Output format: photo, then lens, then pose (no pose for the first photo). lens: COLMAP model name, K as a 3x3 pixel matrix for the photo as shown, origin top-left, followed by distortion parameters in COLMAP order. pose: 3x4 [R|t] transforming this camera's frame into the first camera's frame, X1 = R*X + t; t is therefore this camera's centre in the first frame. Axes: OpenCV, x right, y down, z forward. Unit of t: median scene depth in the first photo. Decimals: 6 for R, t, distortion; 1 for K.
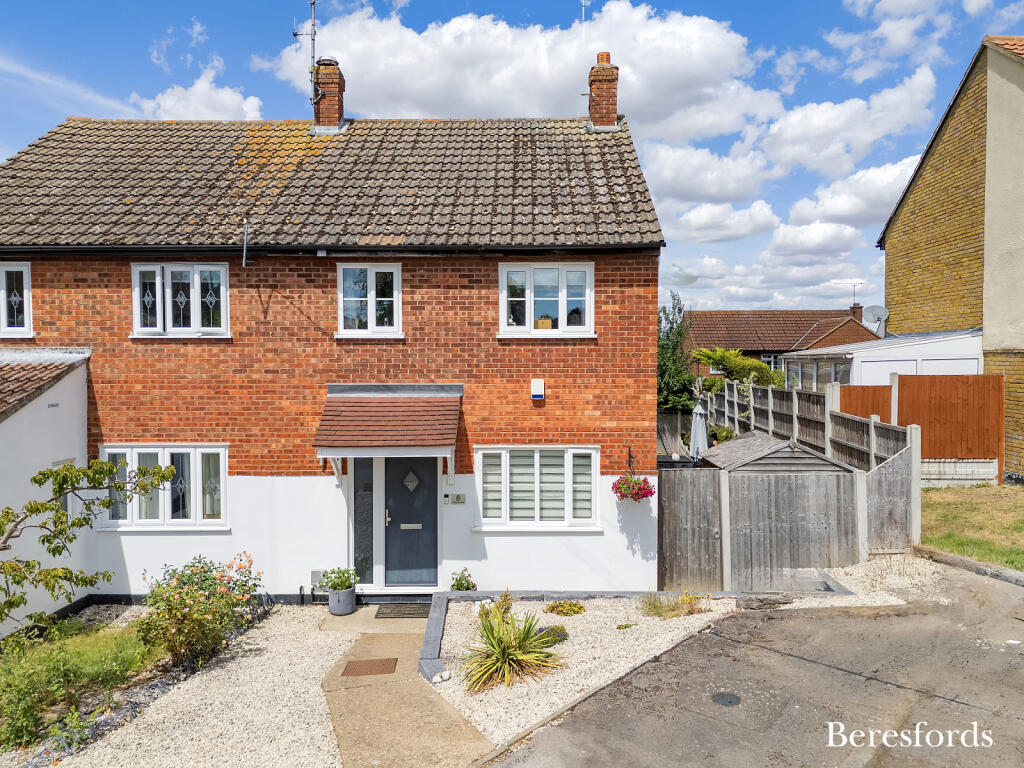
lens RADIAL K [[747.5, 0, 512.0], [0, 747.5, 384.0], [0, 0, 1]] dist [0.113501, -0.119010]
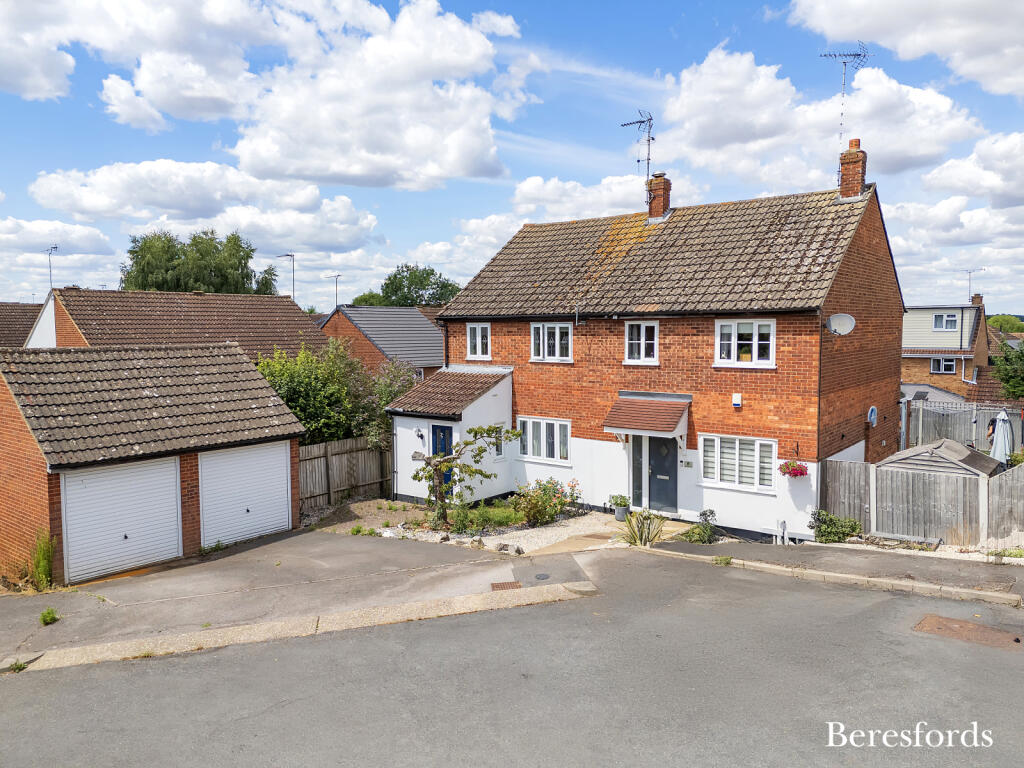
lens RADIAL K [[747.5, 0, 512.0], [0, 747.5, 384.0], [0, 0, 1]] dist [0.113501, -0.119010]
pose [[0.803093, 0.042166, -0.594361, 0.589508], [-0.016318, 0.998675, 0.048800, -0.095645], [0.595631, -0.029492, 0.802717, -0.543913]]
